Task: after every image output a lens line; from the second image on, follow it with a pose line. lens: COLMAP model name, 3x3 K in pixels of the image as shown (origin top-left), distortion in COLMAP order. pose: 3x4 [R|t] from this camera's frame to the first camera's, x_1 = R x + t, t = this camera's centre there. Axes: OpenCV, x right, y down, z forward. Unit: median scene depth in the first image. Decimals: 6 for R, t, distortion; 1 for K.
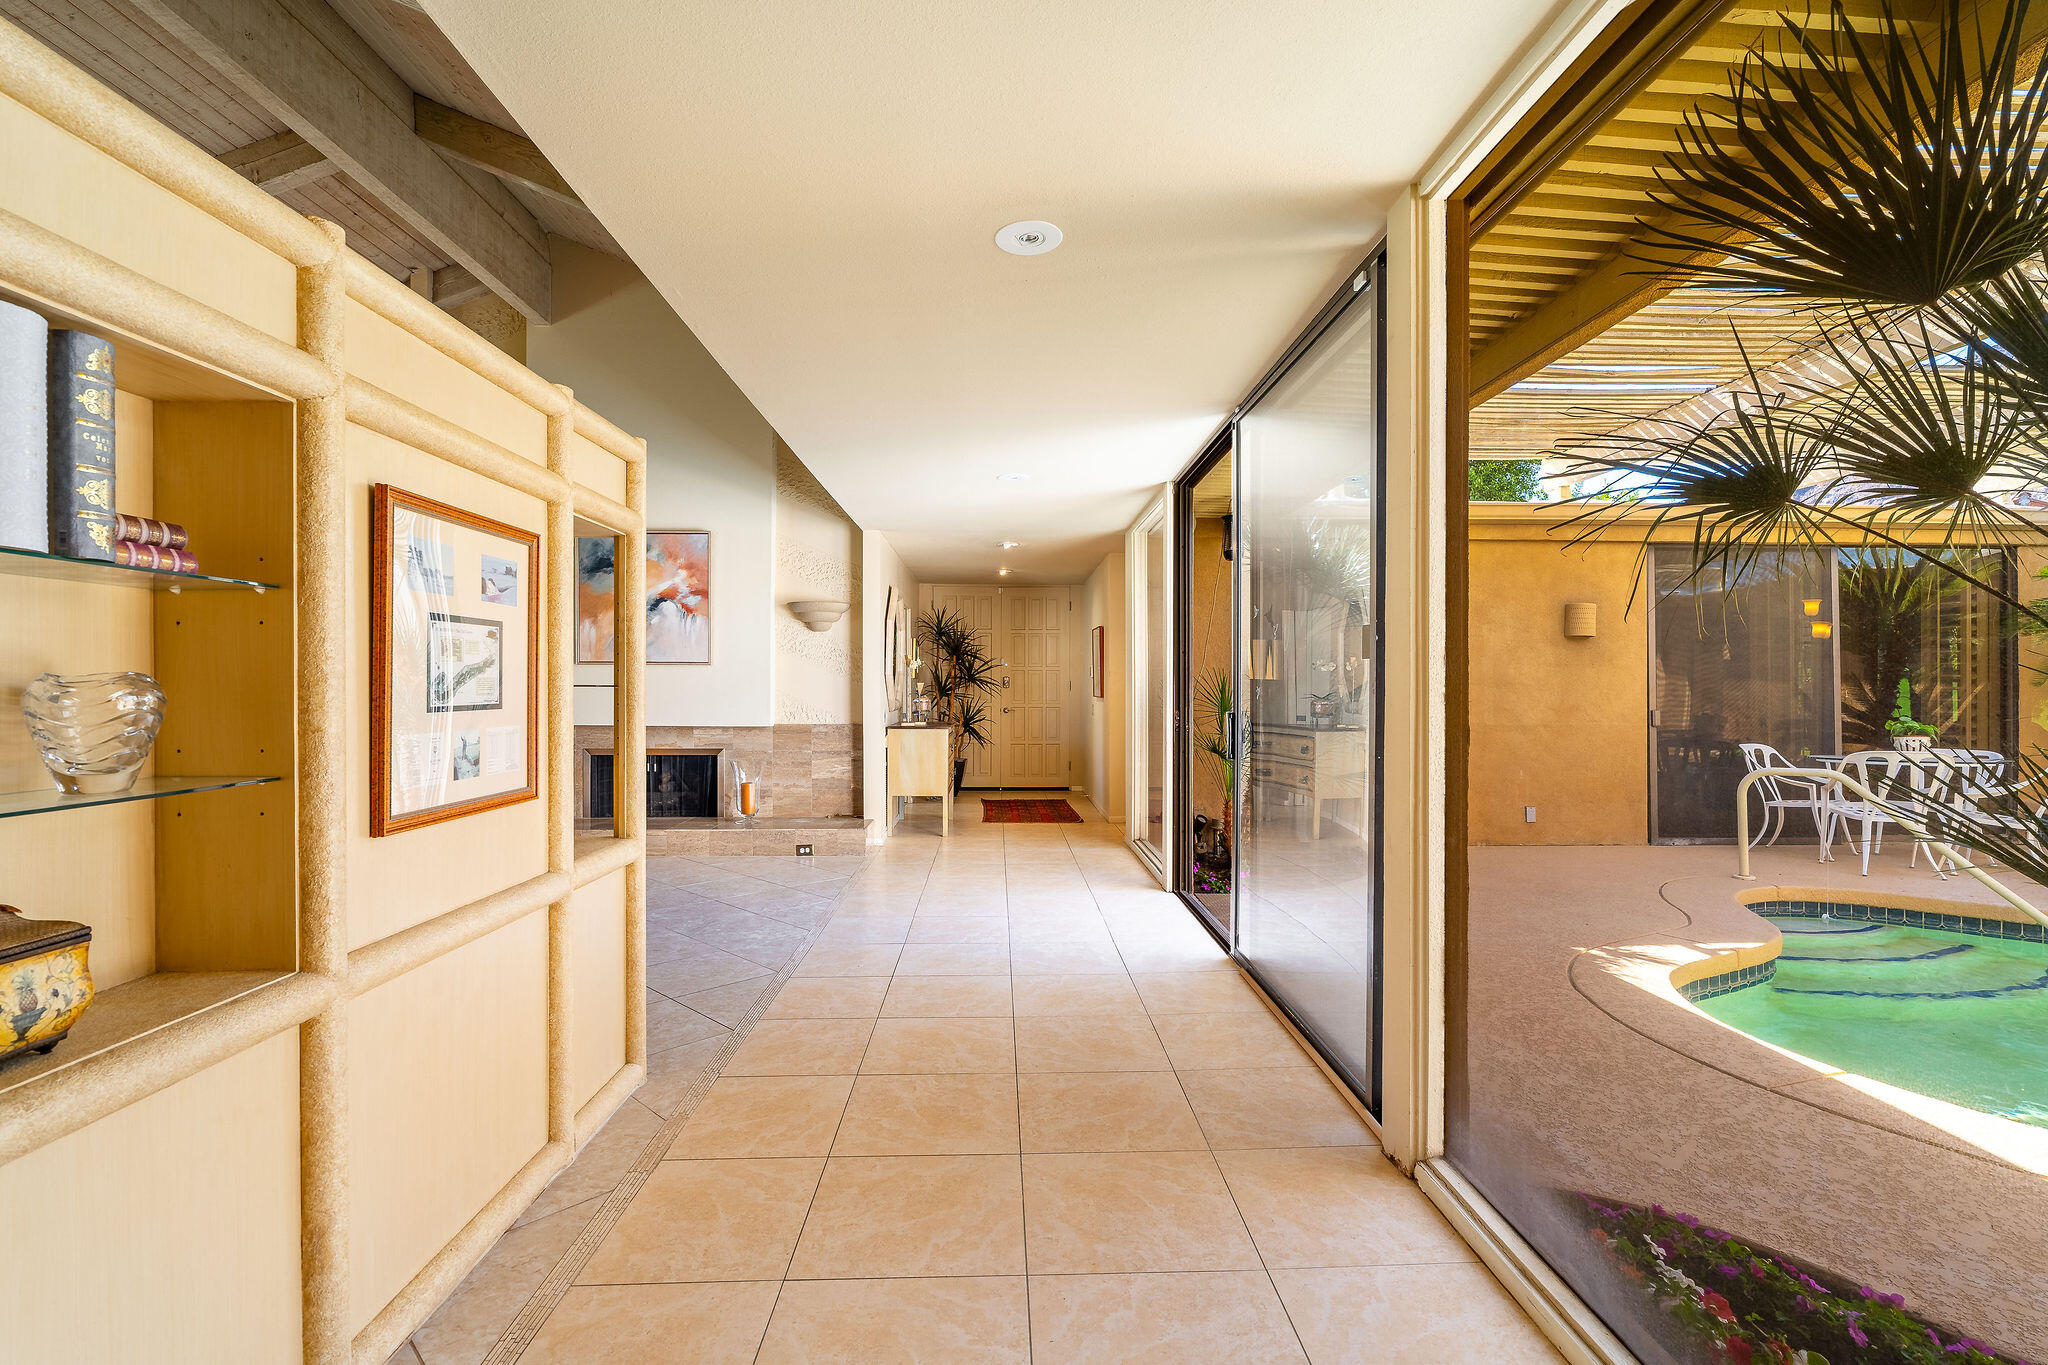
lens RADIAL K [[921.6, 0, 1017.8], [0, 921.6, 682.4], [0, 0, 1]] dist [-0.004997, 0.001185]
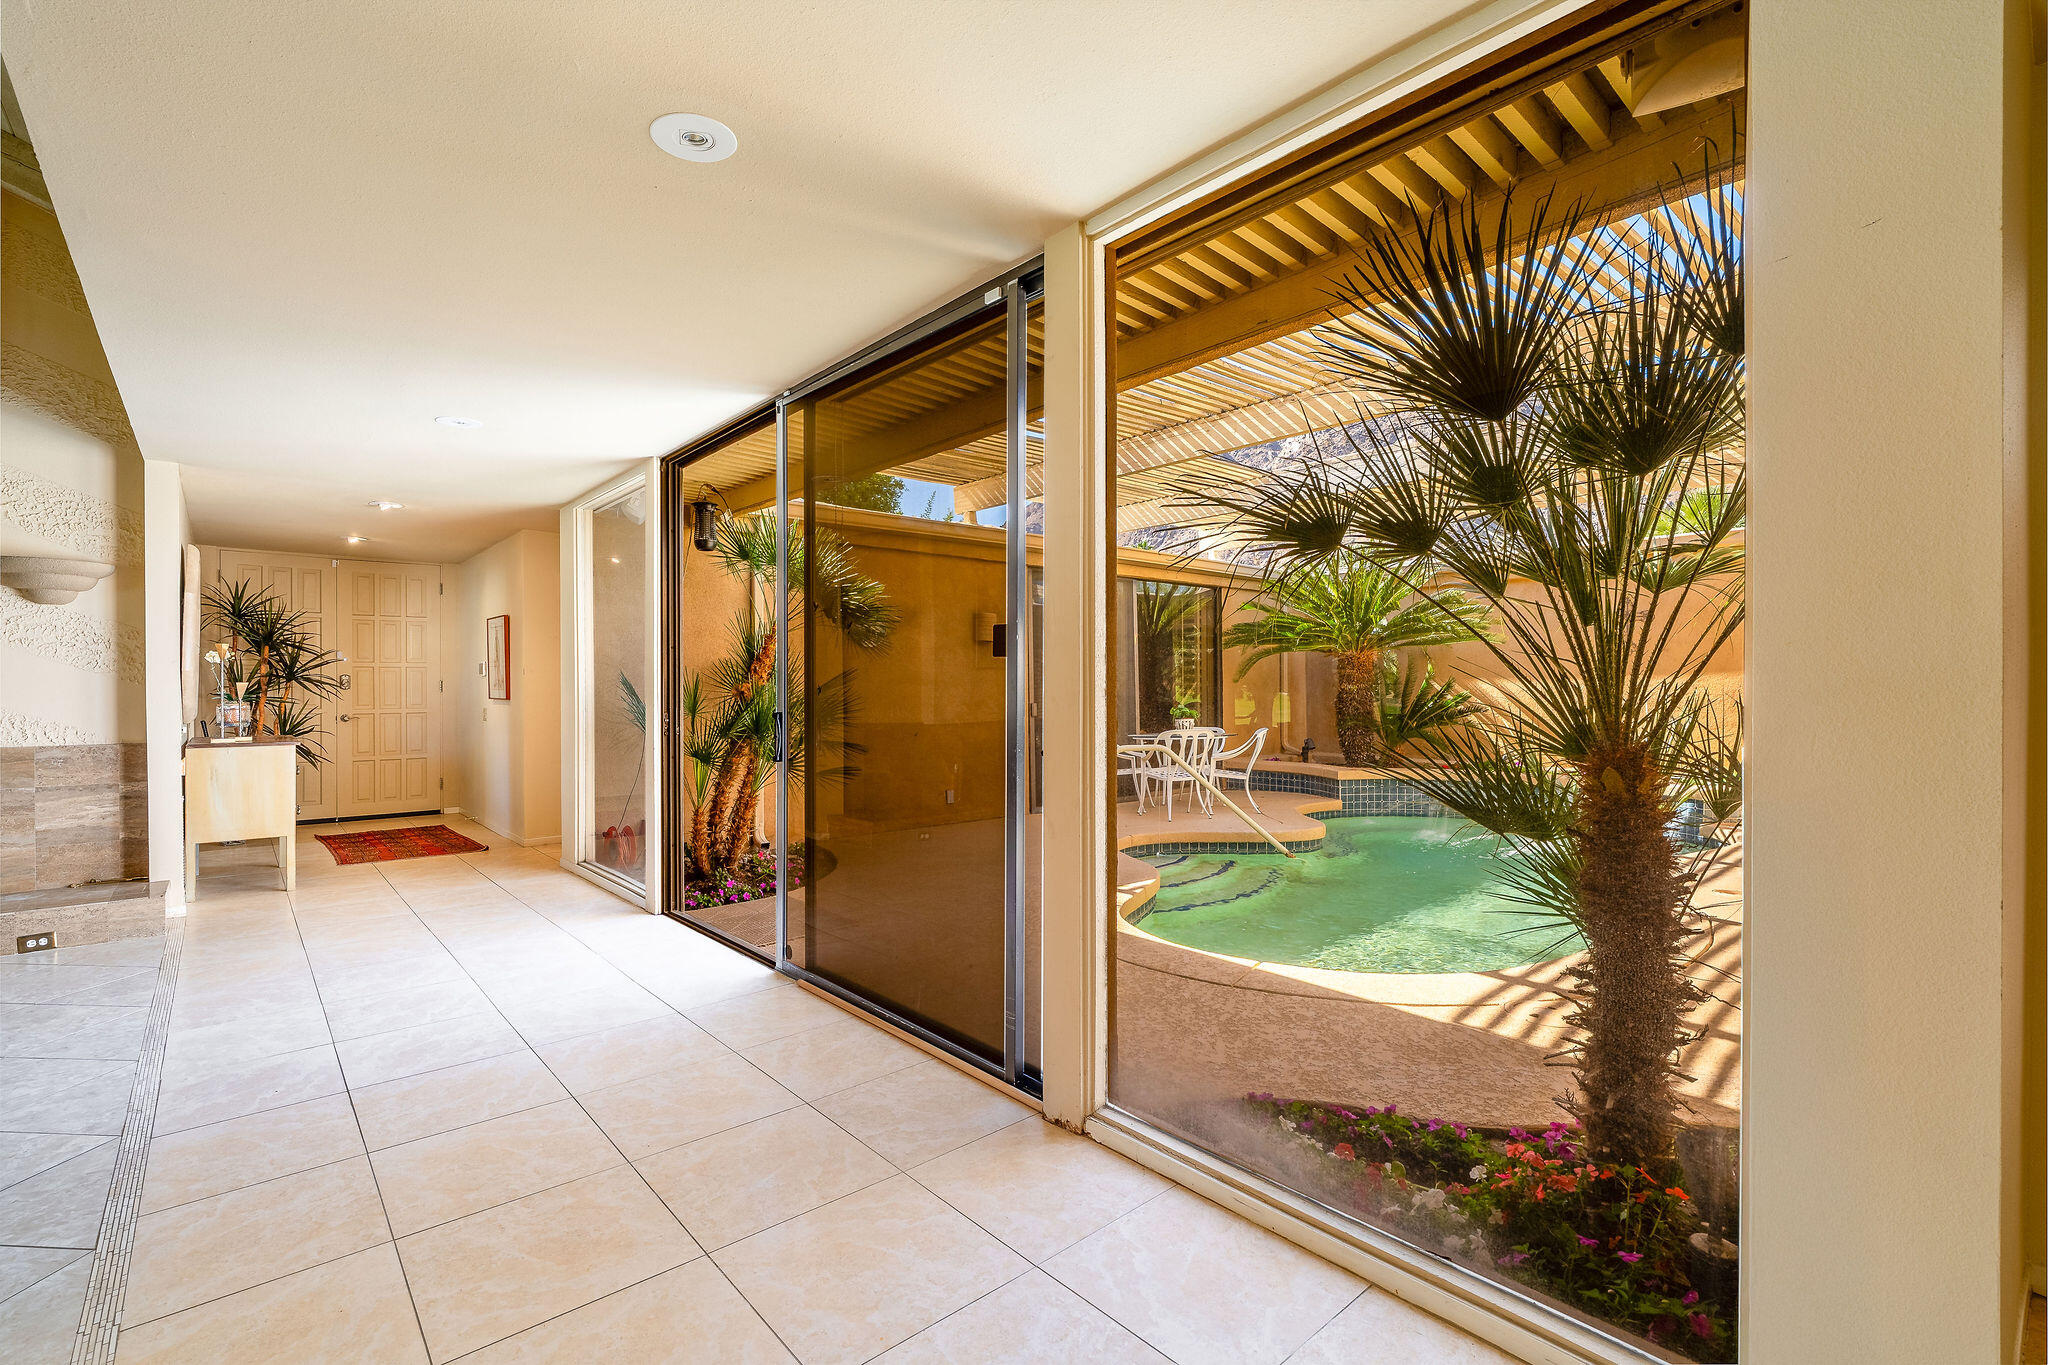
lens RADIAL K [[921.6, 0, 1018.7], [0, 921.6, 686.9], [0, 0, 1]] dist [-0.004997, 0.001185]
pose [[0.772915, -0.005503, 0.634486, -0.111280], [0.001811, 0.999977, 0.006466, 0.000402], [-0.634507, -0.003849, 0.772907, 0.070946]]
